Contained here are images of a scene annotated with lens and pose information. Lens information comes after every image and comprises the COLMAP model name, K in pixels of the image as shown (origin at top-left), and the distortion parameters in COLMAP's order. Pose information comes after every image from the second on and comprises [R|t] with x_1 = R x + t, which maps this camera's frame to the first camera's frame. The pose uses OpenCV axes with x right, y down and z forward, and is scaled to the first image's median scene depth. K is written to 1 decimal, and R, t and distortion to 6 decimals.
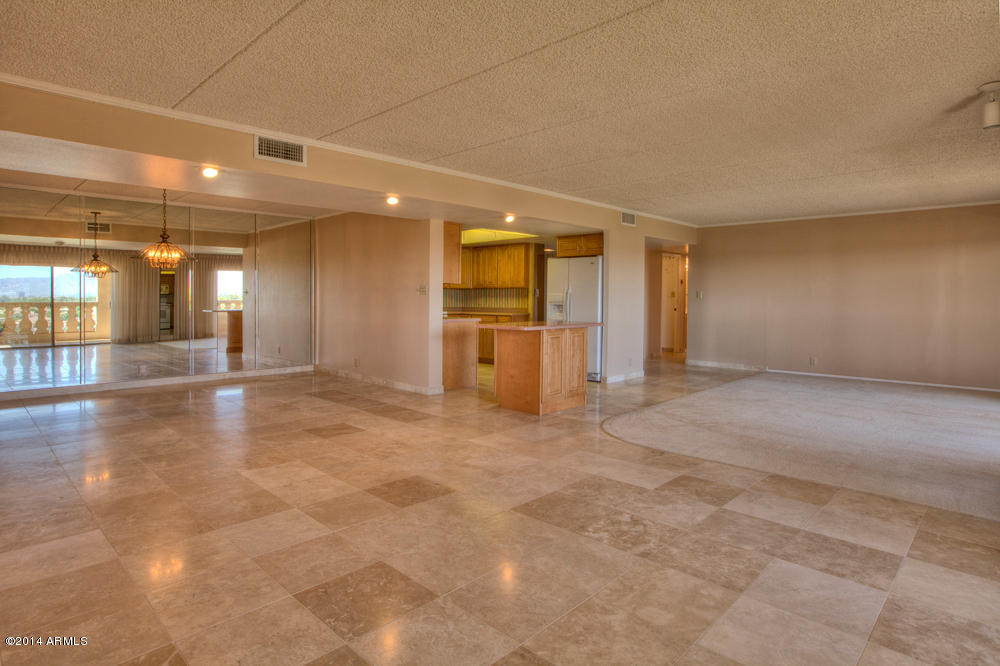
lens RADIAL K [[541.7, 0, 498.9], [0, 541.7, 323.4], [0, 0, 1]] dist [-0.019275, 0.000659]
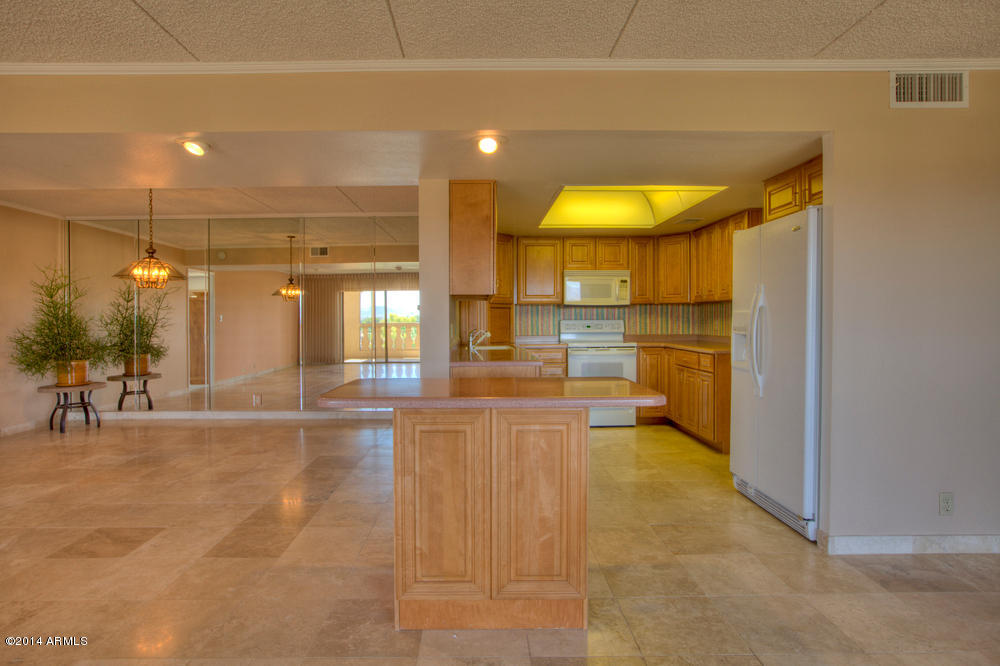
lens RADIAL K [[576.5, 0, 467.4], [0, 576.5, 335.1], [0, 0, 1]] dist [-0.014213, 0.000560]
pose [[0.710463, 0.014377, -0.703588, 0.292642], [-0.024131, 0.999701, -0.003938, -0.028453], [0.703321, 0.019776, 0.710598, 0.544340]]
